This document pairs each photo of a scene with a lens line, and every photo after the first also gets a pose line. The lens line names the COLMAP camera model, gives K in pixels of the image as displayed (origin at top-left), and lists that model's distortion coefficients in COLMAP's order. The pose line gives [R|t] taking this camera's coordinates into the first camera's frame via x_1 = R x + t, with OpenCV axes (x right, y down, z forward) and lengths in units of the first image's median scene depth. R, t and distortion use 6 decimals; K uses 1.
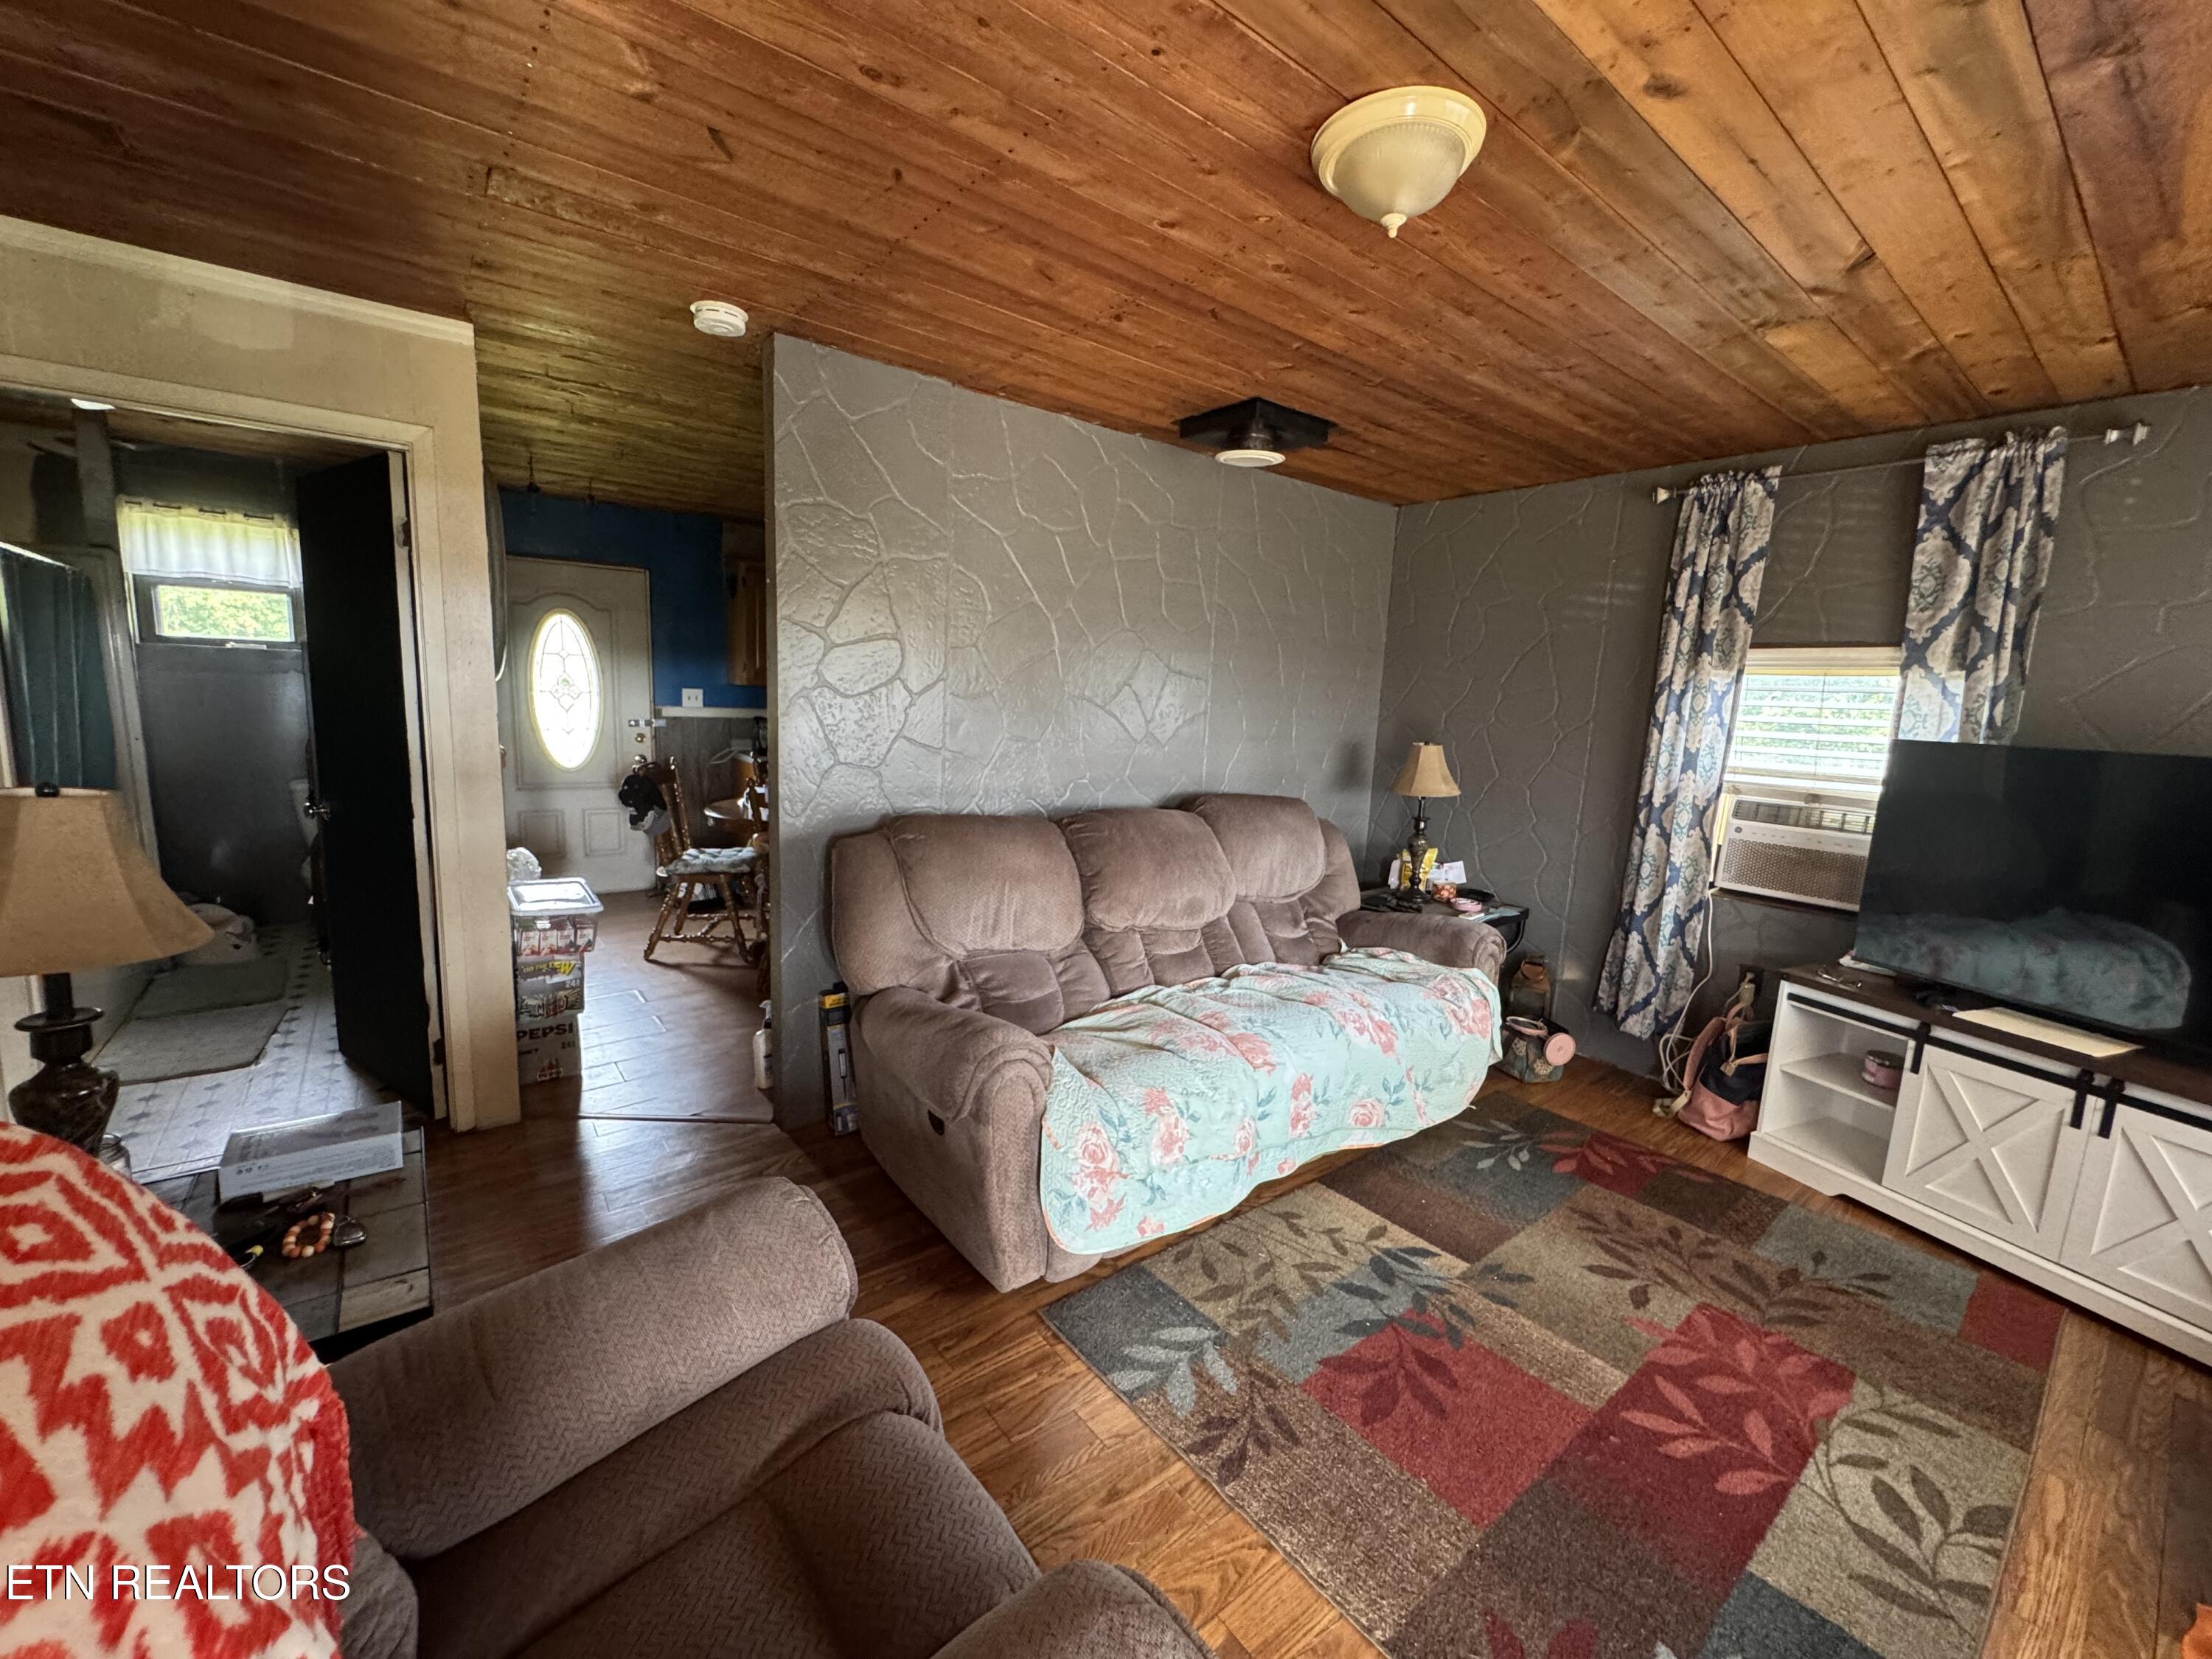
lens RADIAL K [[882.9, 0, 1101.3], [0, 882.9, 827.5], [0, 0, 1]] dist [-0.006891, 0.000888]
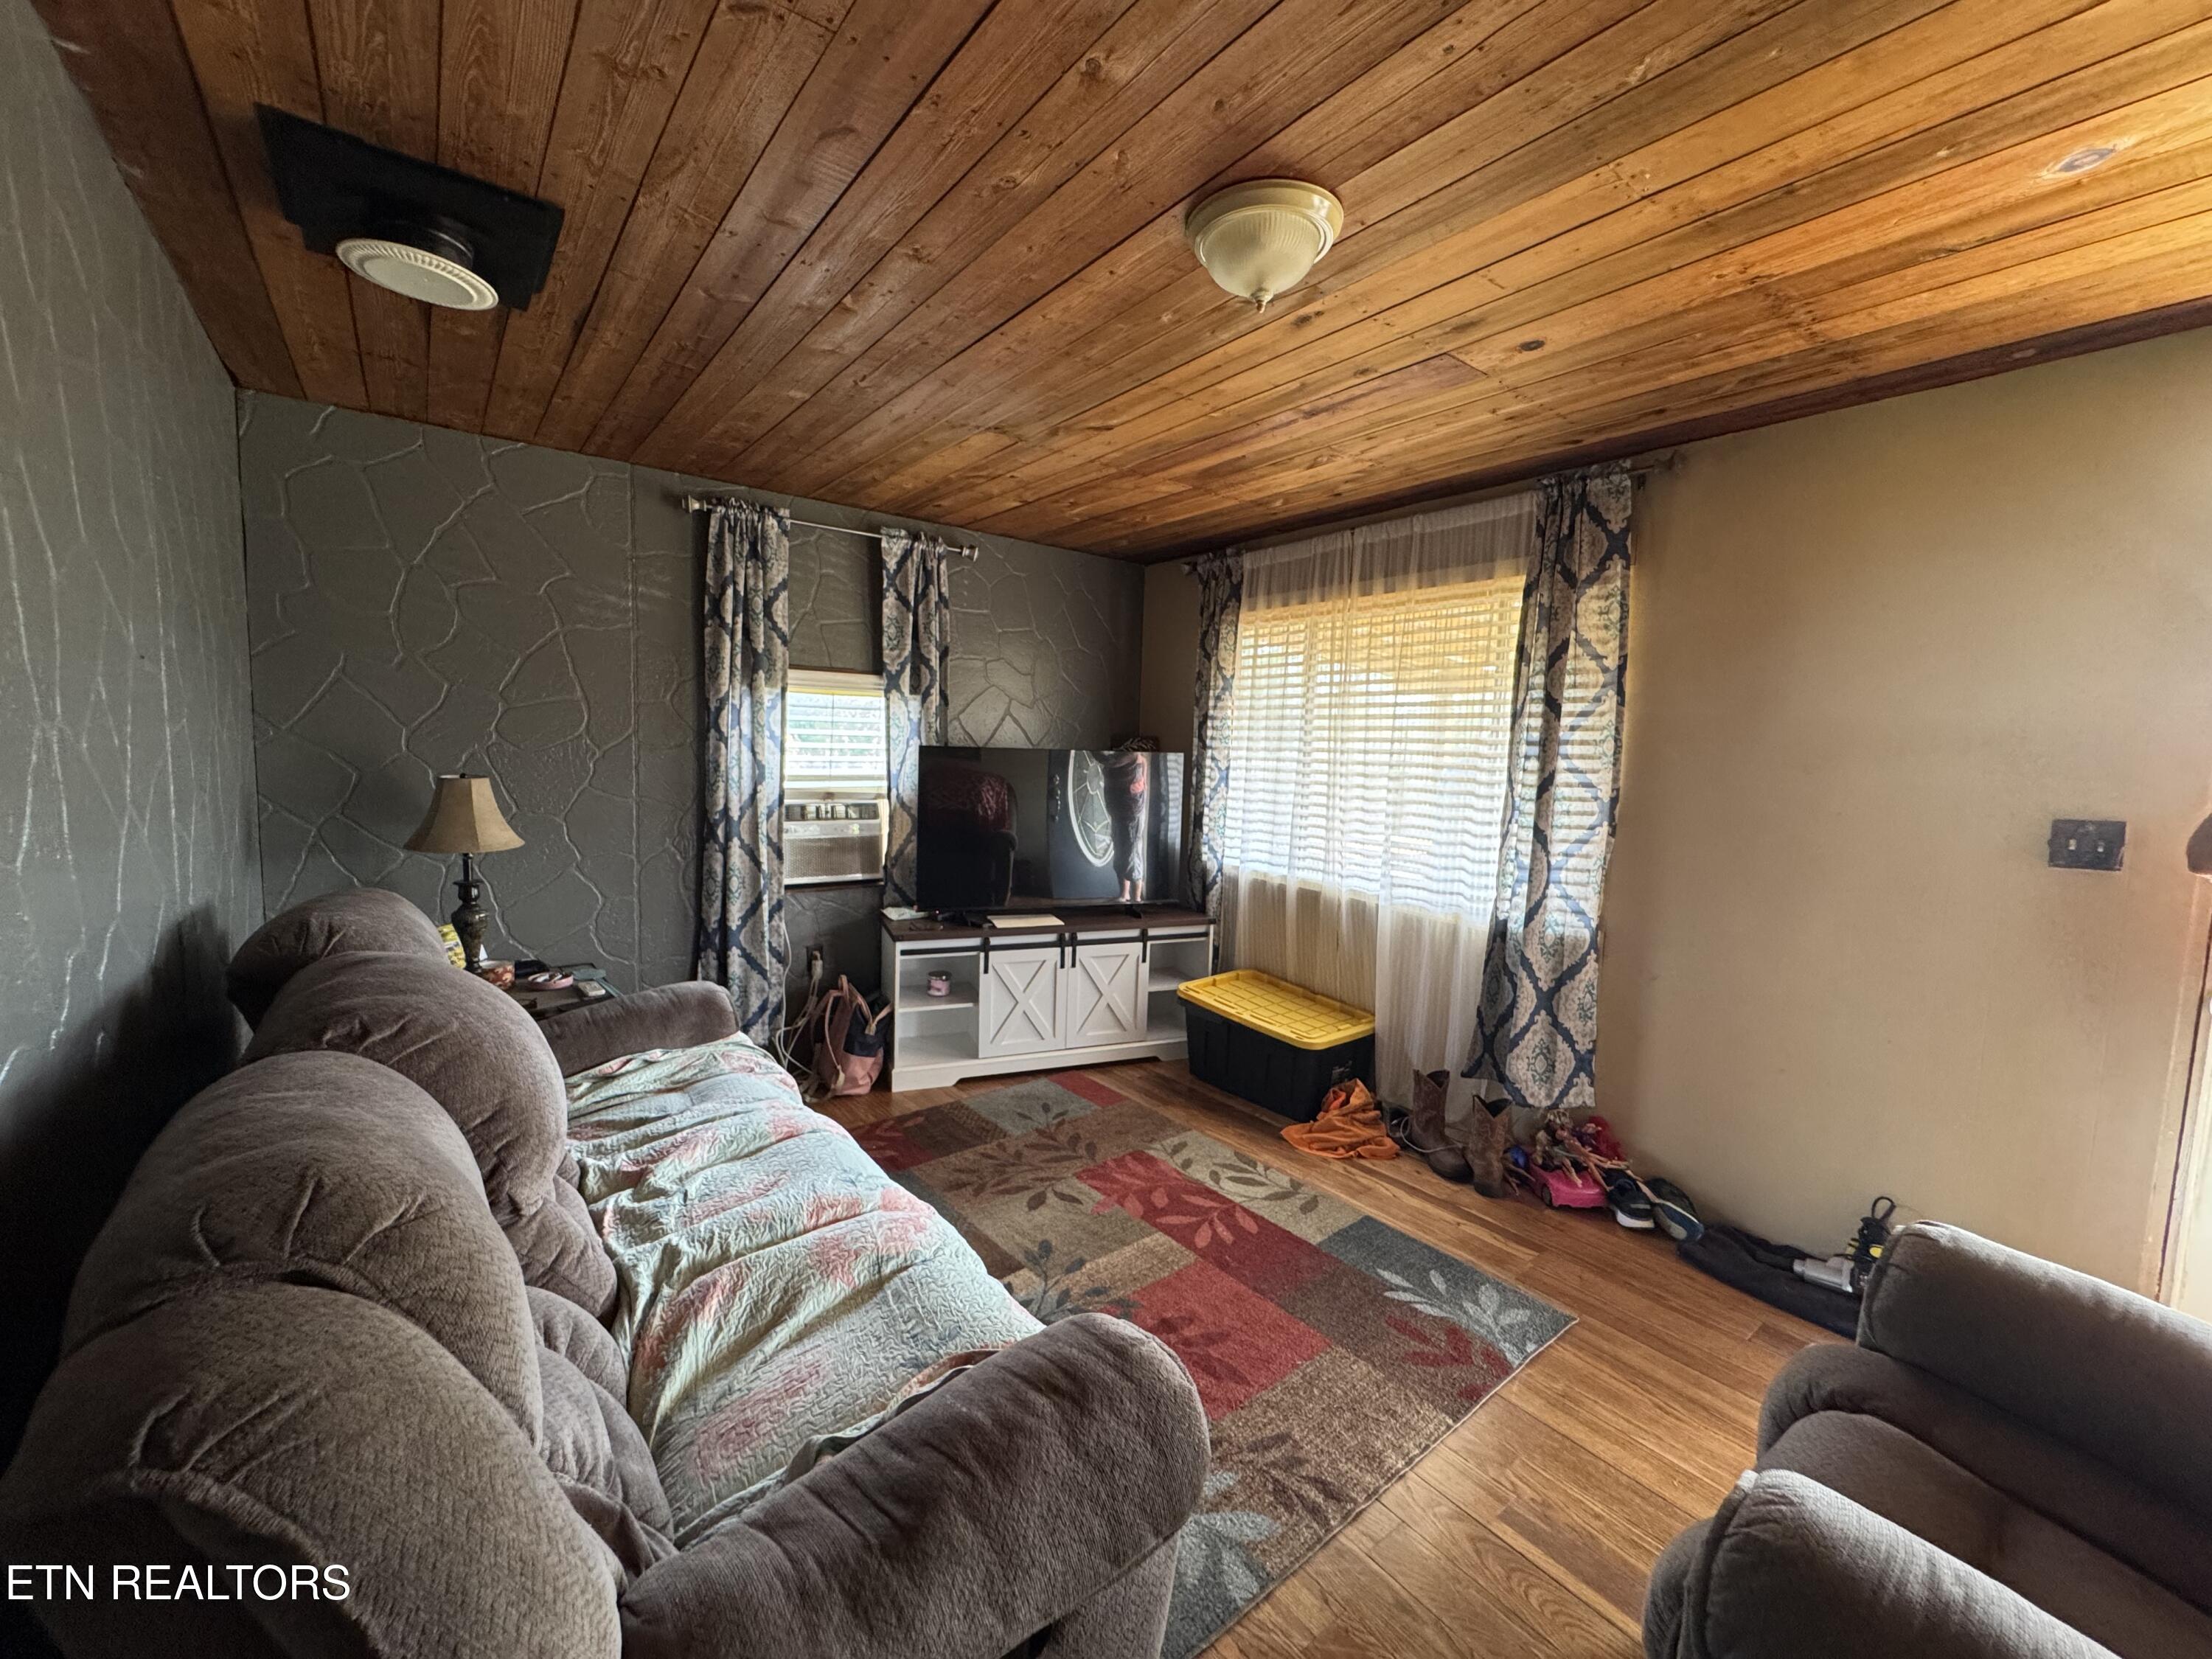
lens RADIAL K [[885.6, 0, 1103.0], [0, 885.6, 827.7], [0, 0, 1]] dist [-0.004238, 0.000282]
pose [[0.005547, -0.135402, 0.990775, -0.448794], [0.124206, 0.983211, 0.133673, -0.118167], [-0.992241, 0.122319, 0.022271, 0.674408]]
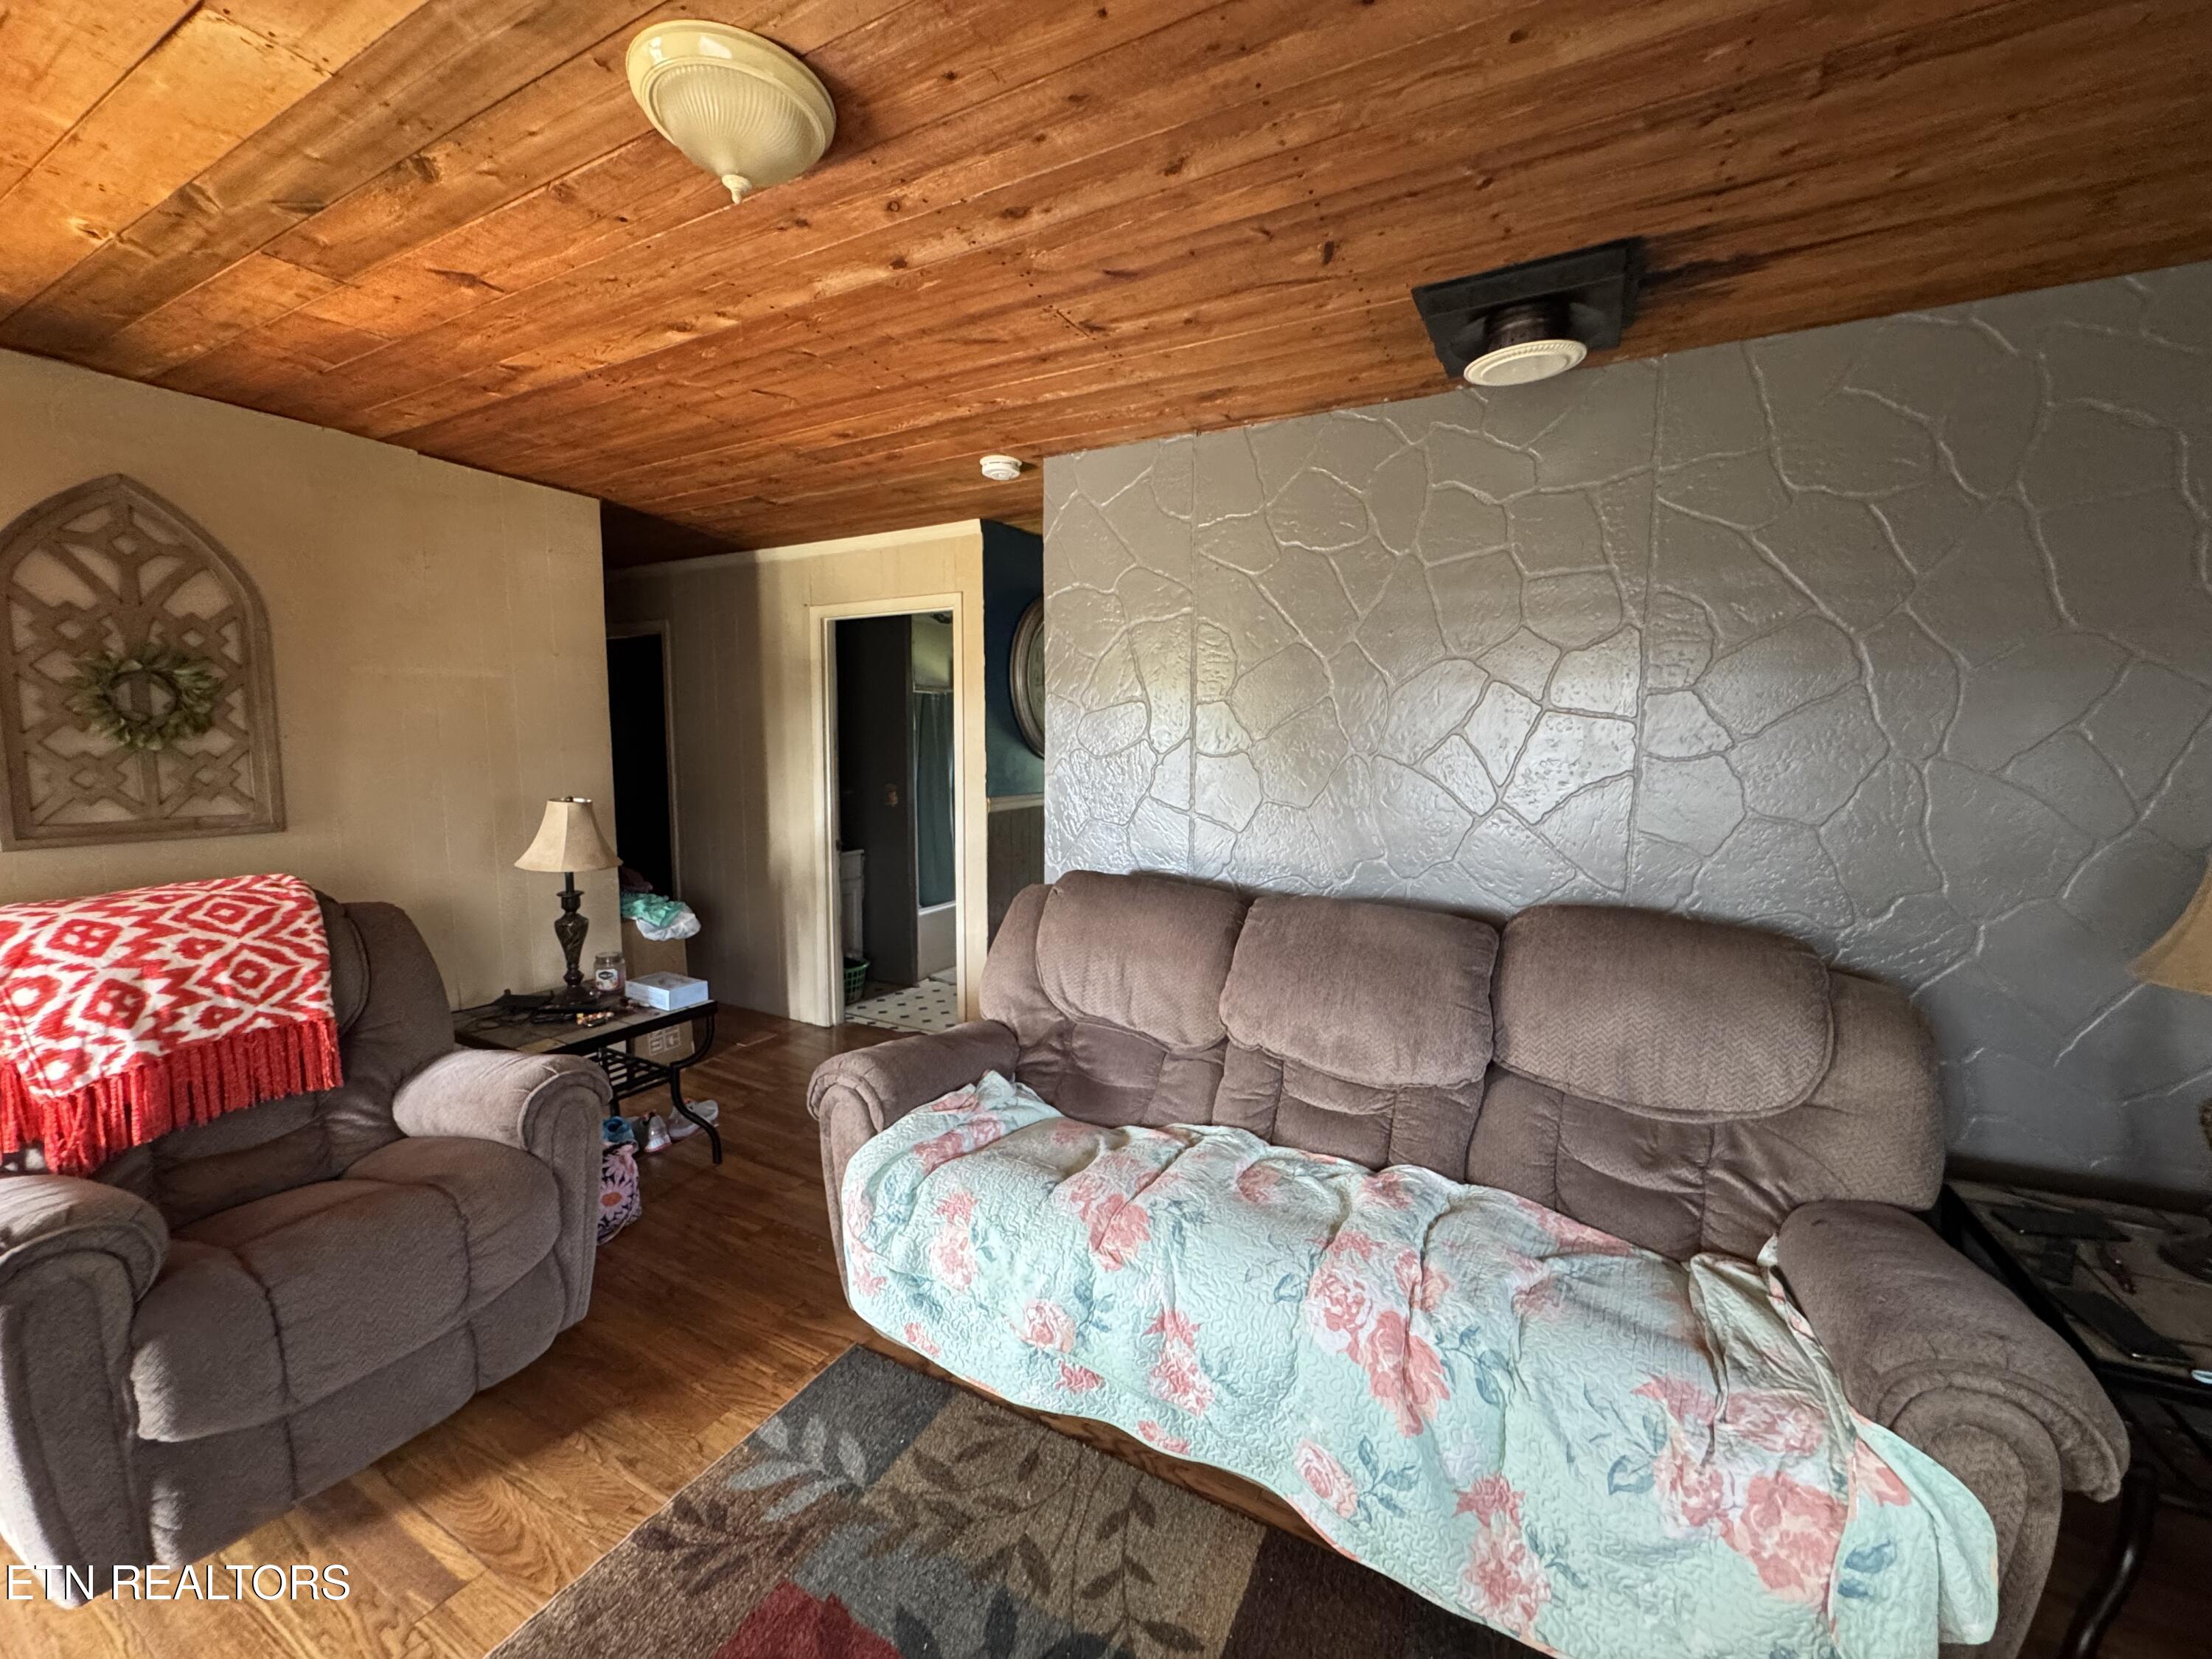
lens RADIAL K [[885.6, 0, 1103.0], [0, 885.6, 827.7], [0, 0, 1]] dist [-0.004238, 0.000282]
pose [[0.401366, 0.048252, -0.914646, 0.697967], [-0.124339, 0.992237, -0.002217, -0.060806], [0.907439, 0.114616, 0.404250, 0.565778]]
